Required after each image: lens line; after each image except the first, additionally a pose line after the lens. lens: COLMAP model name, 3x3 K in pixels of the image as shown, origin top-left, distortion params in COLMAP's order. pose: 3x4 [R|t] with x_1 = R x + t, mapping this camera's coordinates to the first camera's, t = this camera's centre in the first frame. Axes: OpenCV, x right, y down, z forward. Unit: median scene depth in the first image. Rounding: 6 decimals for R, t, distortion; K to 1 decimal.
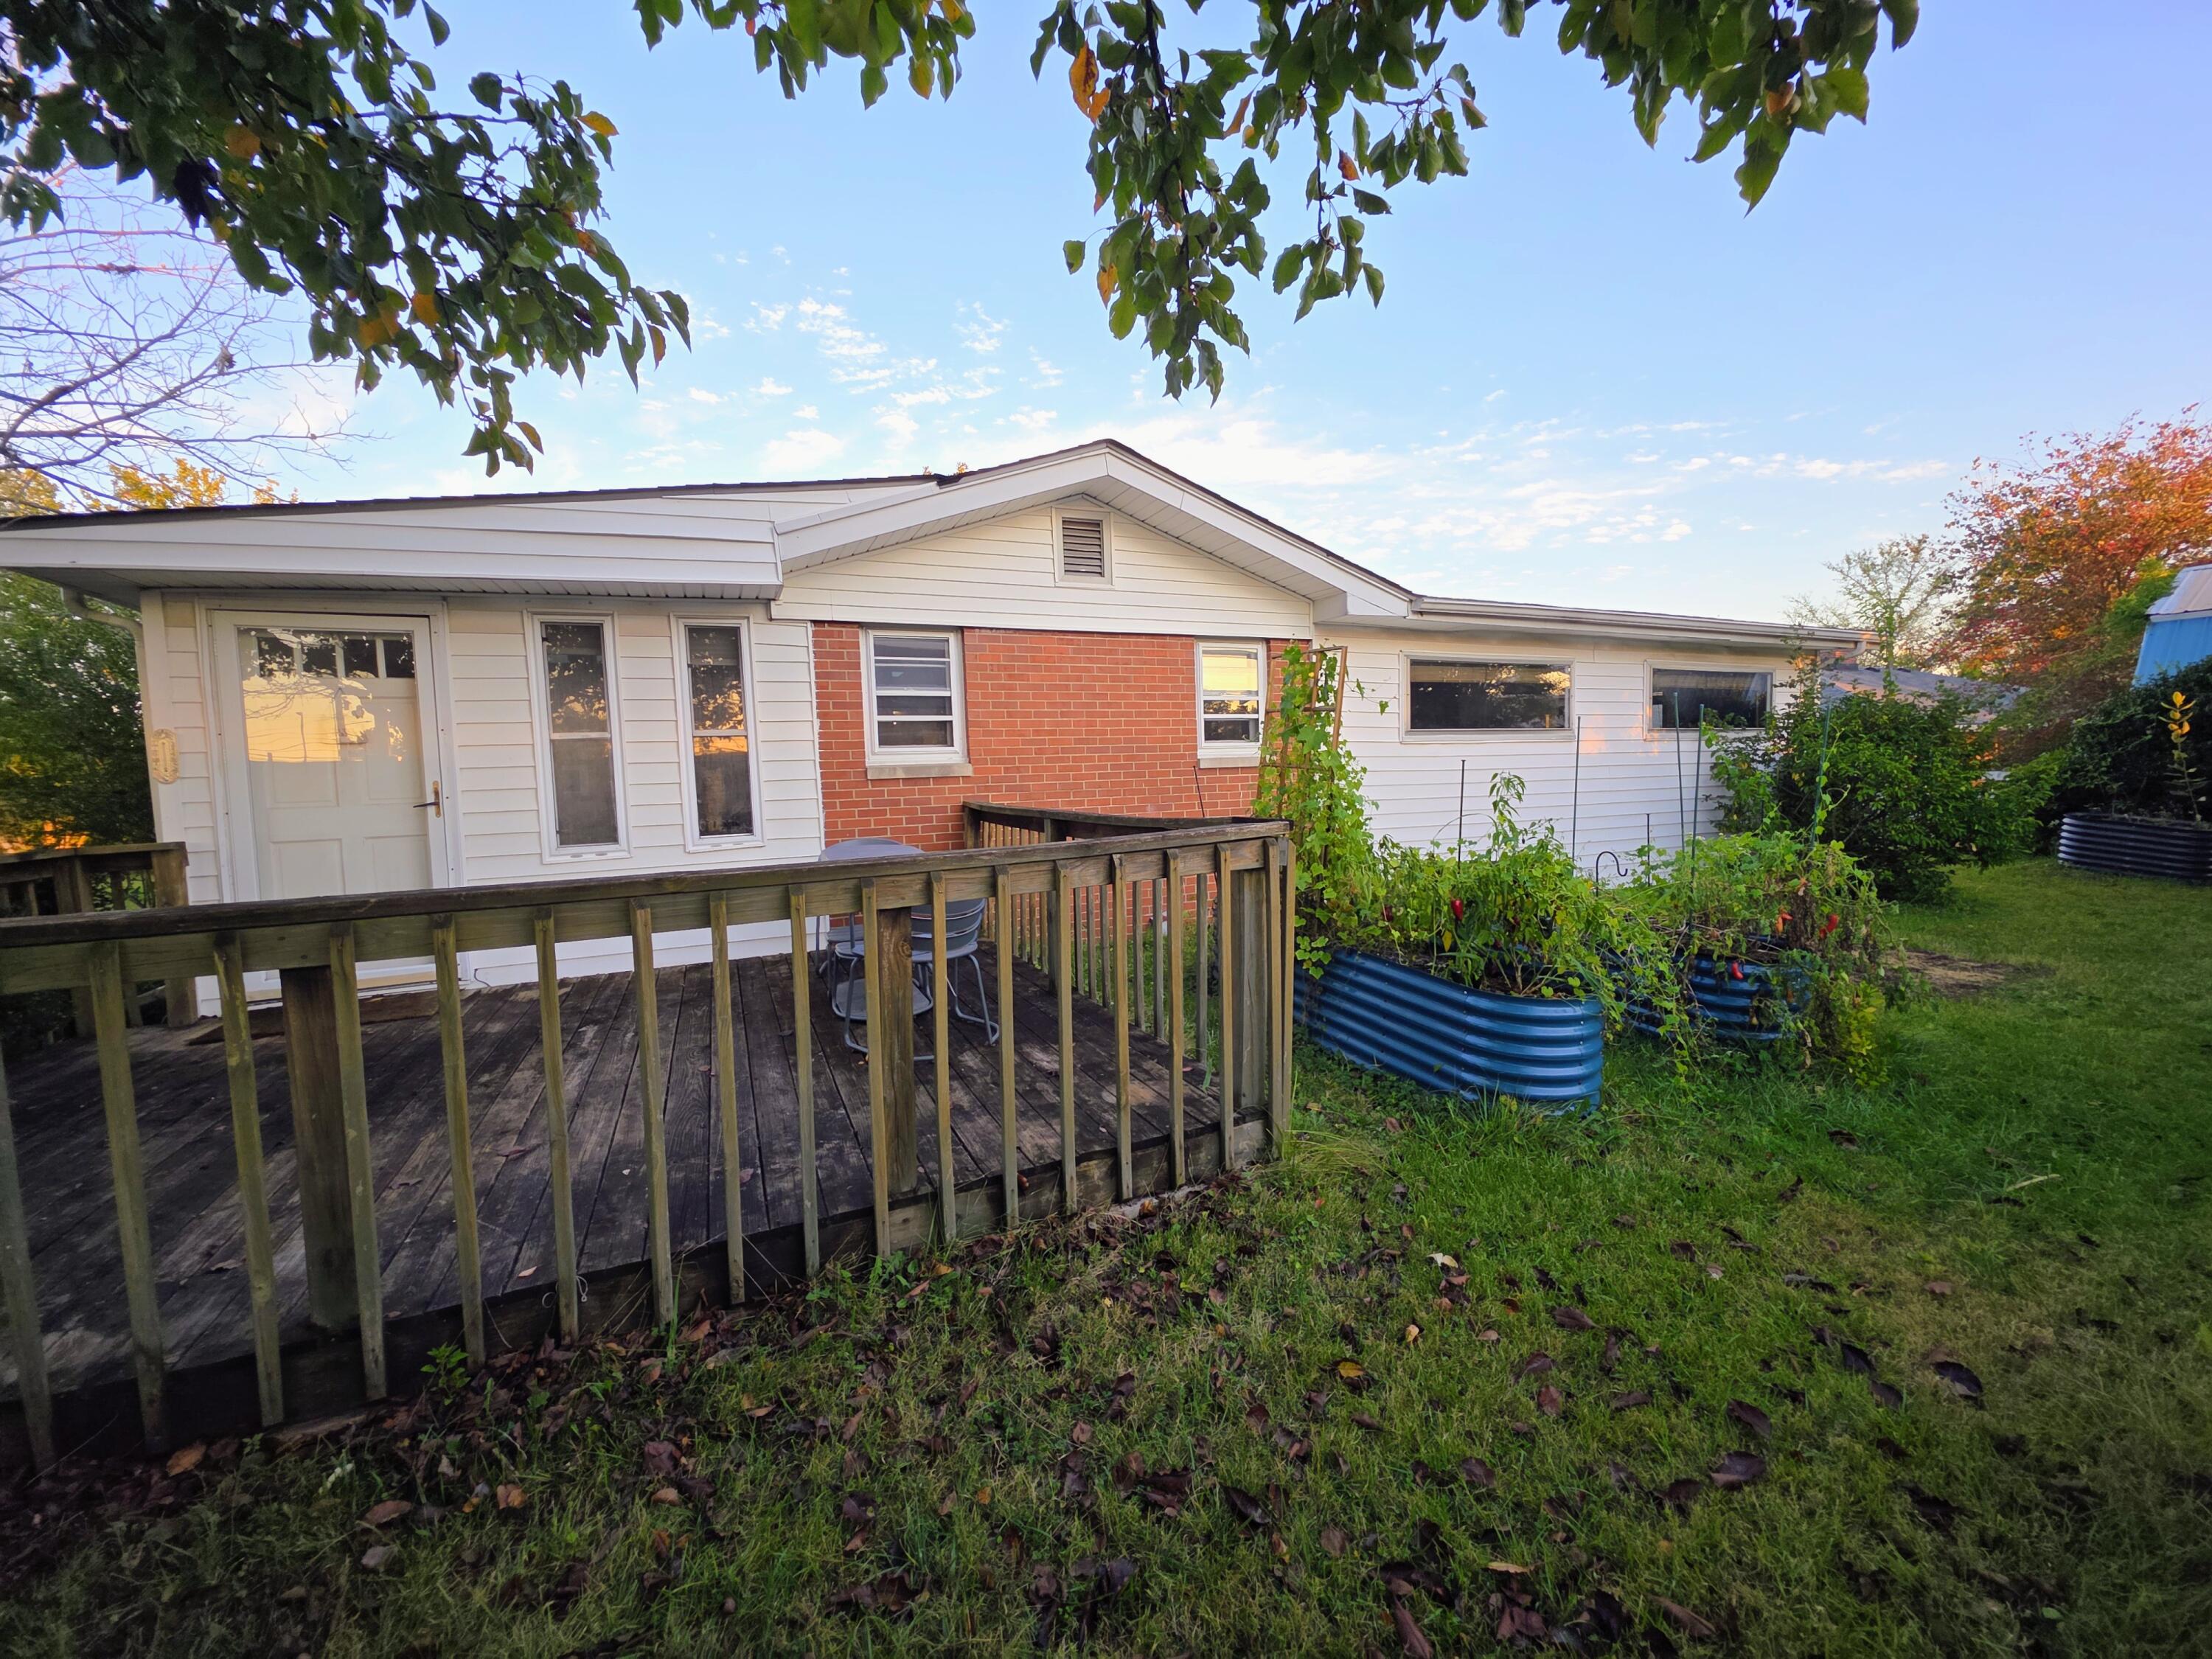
lens RADIAL K [[887.5, 0, 1089.6], [0, 887.5, 822.8], [0, 0, 1]] dist [0.012234, -0.006031]
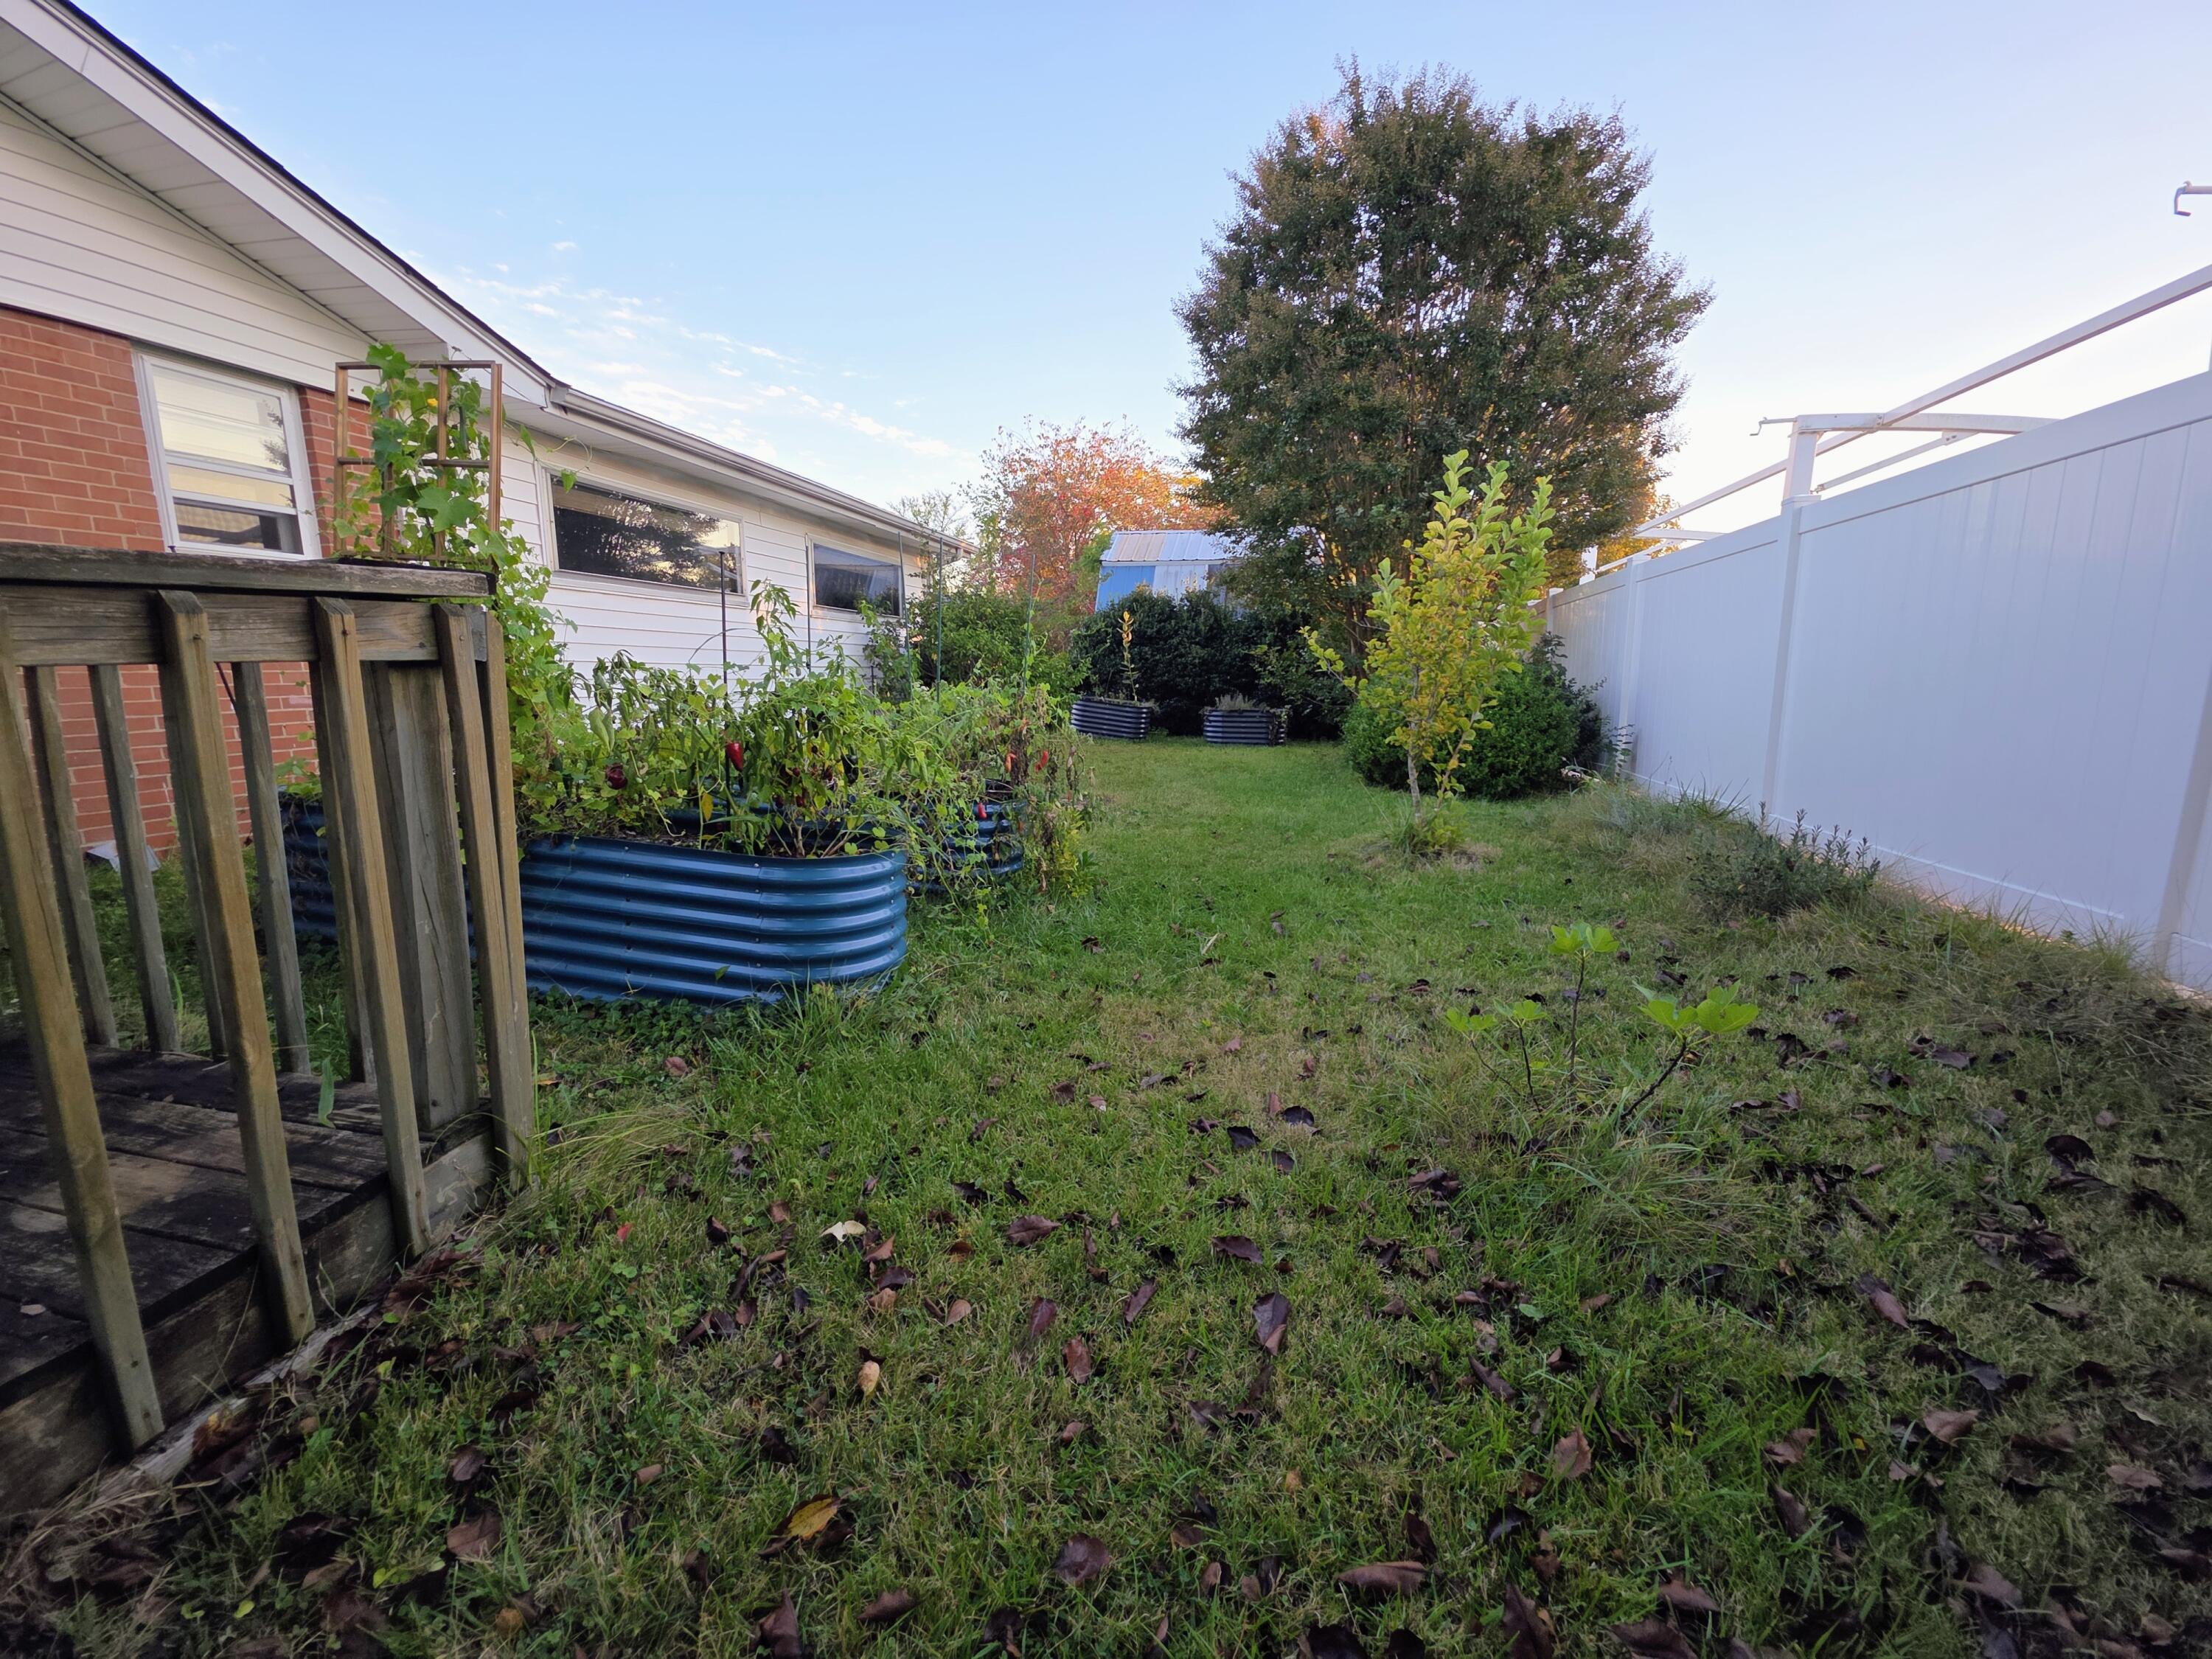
lens RADIAL K [[887.5, 0, 1119.7], [0, 887.5, 827.0], [0, 0, 1]] dist [0.012234, -0.006031]
pose [[0.585569, -0.105644, 0.803709, 0.004350], [0.016303, 0.992806, 0.118622, 0.088710], [-0.810458, -0.056358, 0.583079, 0.374198]]
